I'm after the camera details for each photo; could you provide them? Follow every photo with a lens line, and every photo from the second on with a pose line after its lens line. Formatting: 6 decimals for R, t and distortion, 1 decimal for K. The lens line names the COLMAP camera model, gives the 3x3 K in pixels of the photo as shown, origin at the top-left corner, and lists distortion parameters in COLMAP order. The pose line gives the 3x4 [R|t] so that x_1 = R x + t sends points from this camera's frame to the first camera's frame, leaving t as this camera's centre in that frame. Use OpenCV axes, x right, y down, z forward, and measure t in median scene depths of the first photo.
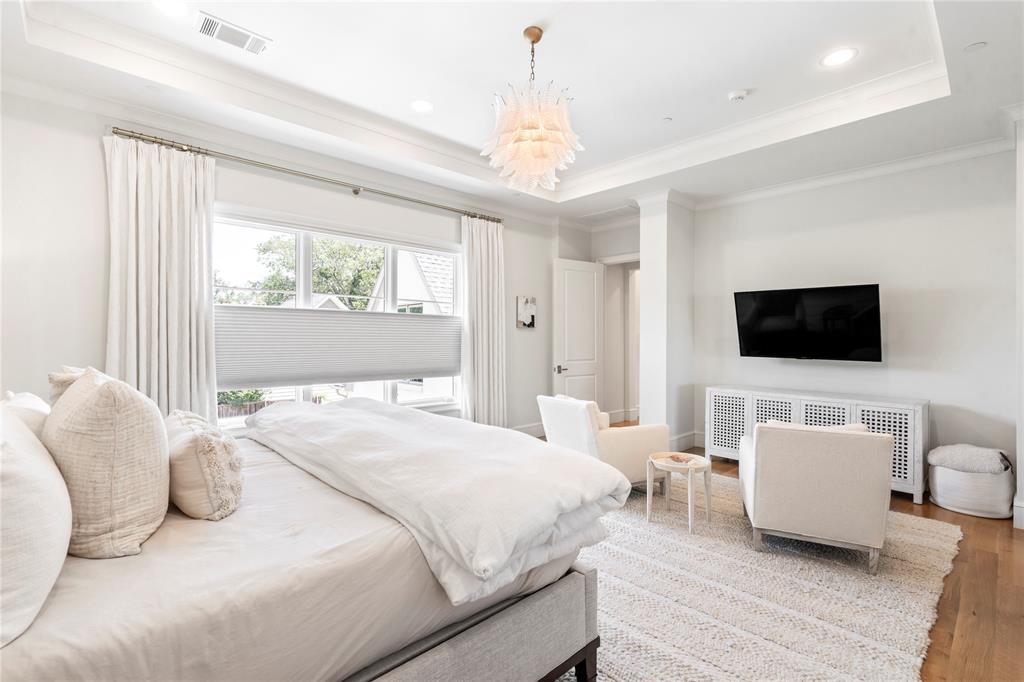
lens RADIAL K [[470.4, 0, 512.0], [0, 470.4, 341.0], [0, 0, 1]] dist [0.000518, 0.000043]
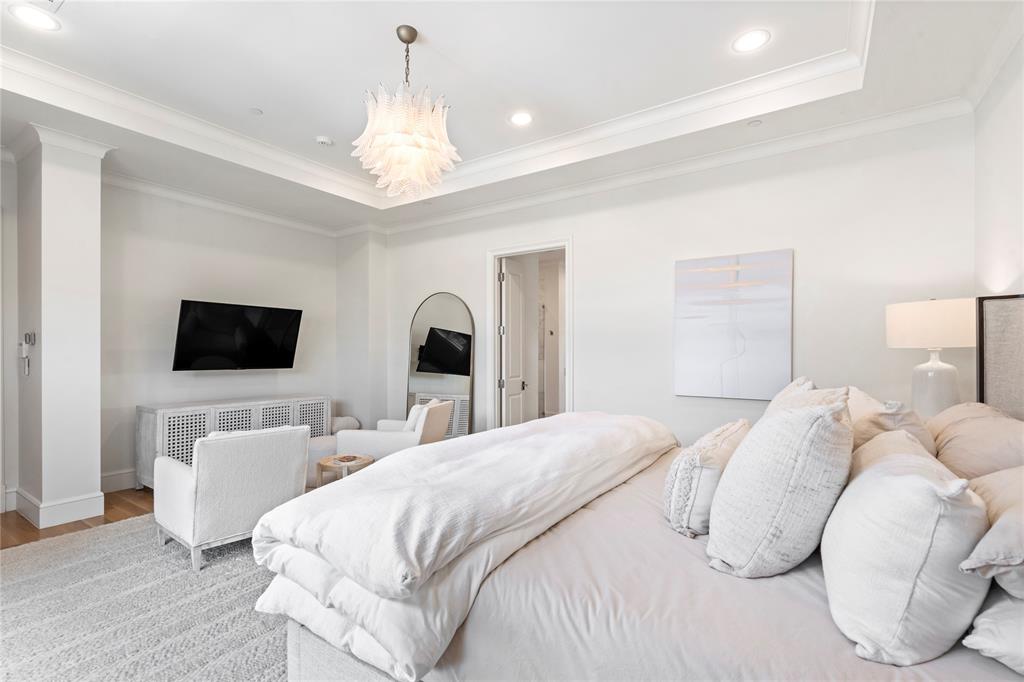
lens RADIAL K [[458.8, 0, 511.6], [0, 458.8, 350.6], [0, 0, 1]] dist [0.000308, 0.000028]
pose [[-0.214251, -0.005363, 0.976764, -0.528525], [0.002690, 0.999978, 0.006080, -0.009517], [-0.976775, 0.003930, -0.214232, 0.579635]]
